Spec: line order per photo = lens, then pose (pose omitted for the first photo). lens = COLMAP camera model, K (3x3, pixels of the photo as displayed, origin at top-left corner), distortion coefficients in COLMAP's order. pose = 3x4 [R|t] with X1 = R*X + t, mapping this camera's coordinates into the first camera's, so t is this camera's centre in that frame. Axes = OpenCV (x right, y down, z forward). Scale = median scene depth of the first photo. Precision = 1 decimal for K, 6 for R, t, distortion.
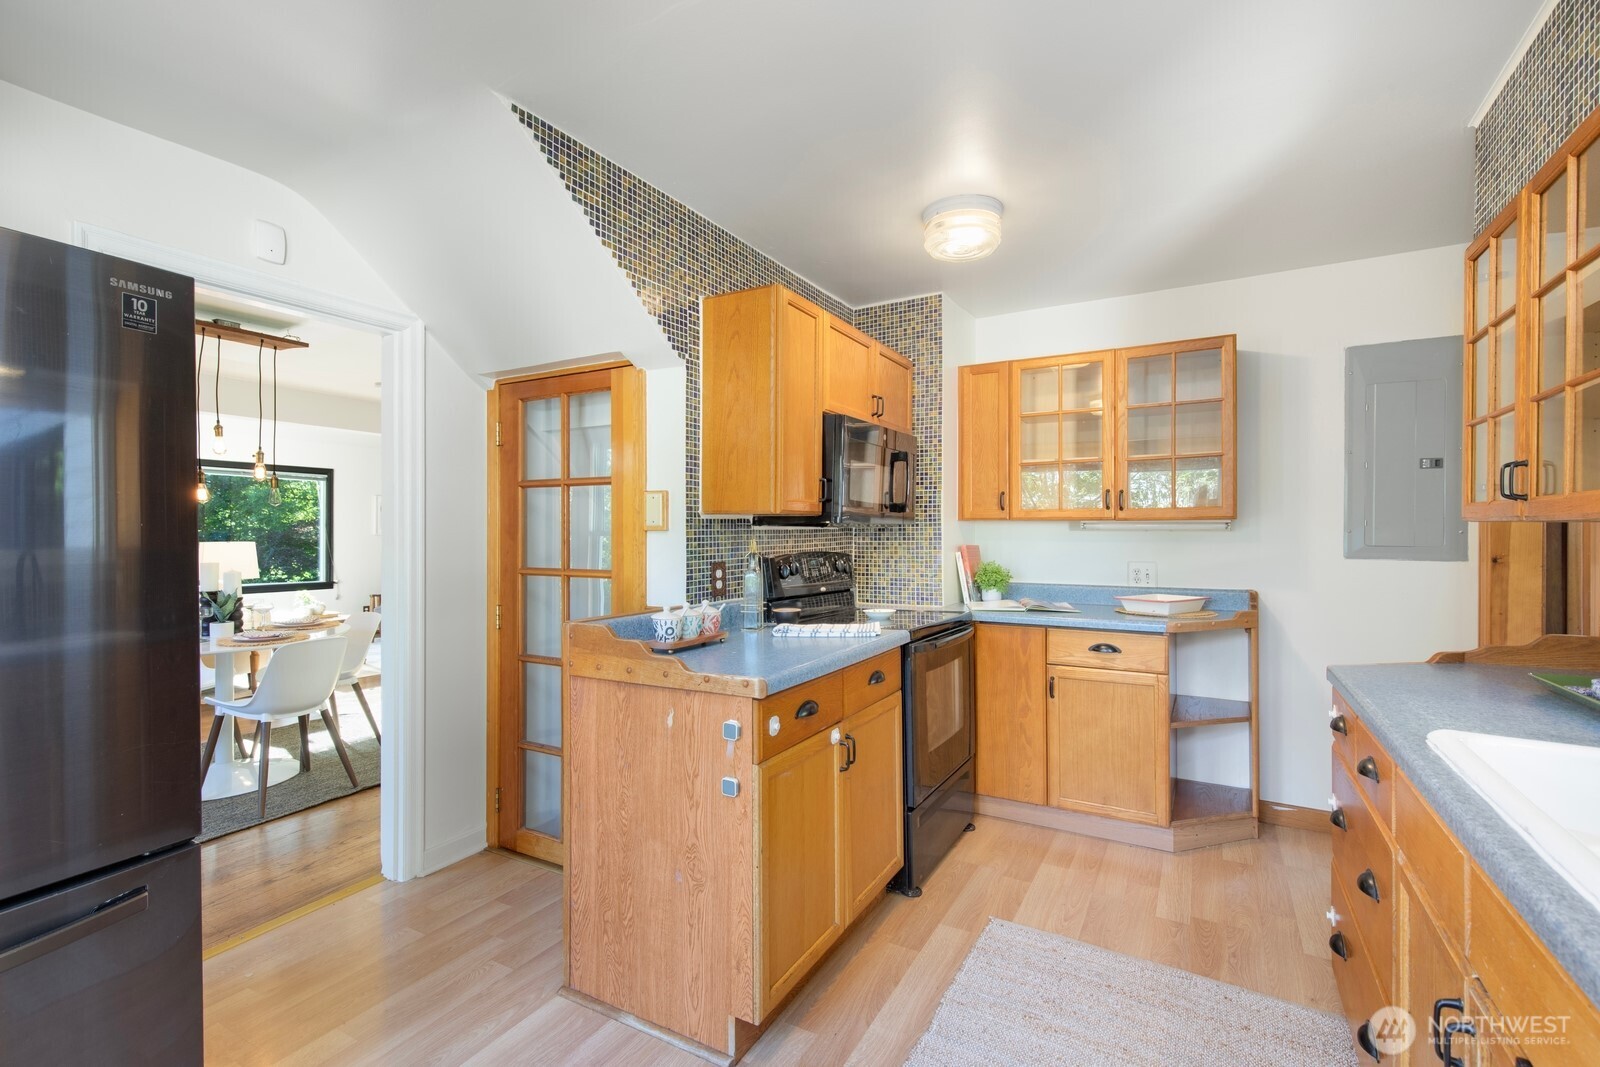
lens RADIAL K [[719.8, 0, 796.1], [0, 719.8, 529.9], [0, 0, 1]] dist [0.002308, -0.000084]
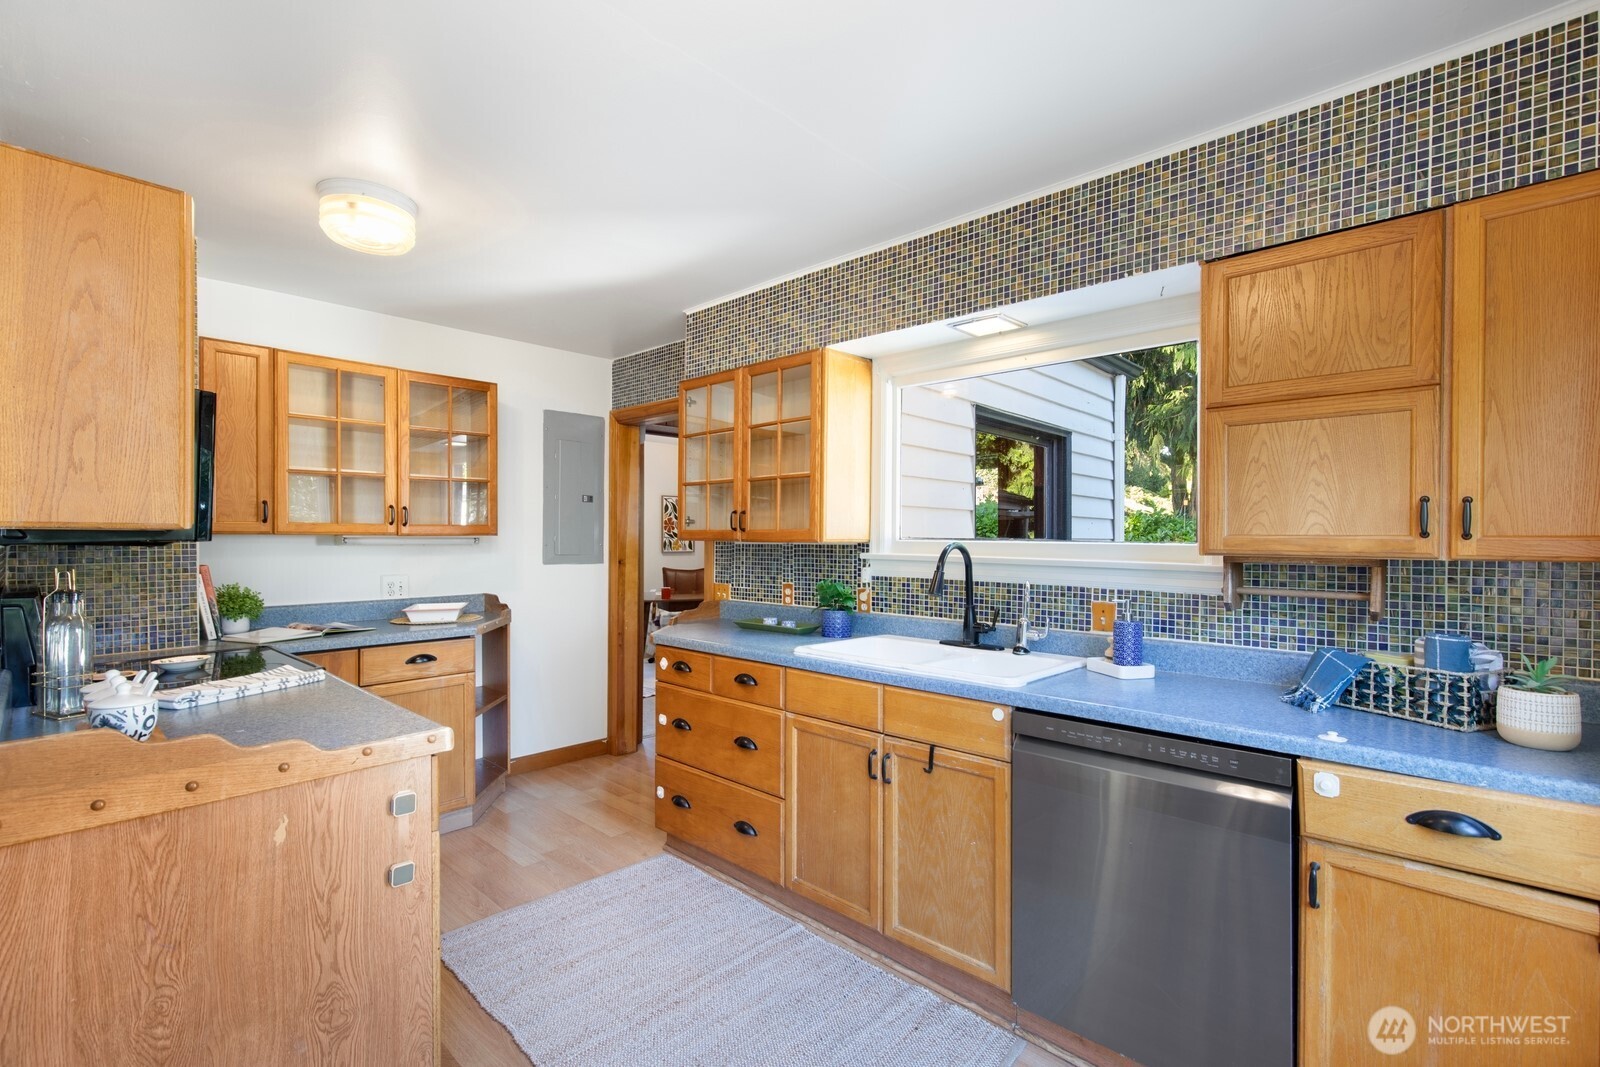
lens RADIAL K [[719.8, 0, 795.1], [0, 719.8, 540.7], [0, 0, 1]] dist [0.002308, -0.000084]
pose [[0.235424, -0.003638, 0.971886, -0.448087], [-0.002981, 0.999986, 0.004465, -0.013338], [-0.971888, -0.003948, 0.235410, 0.219673]]
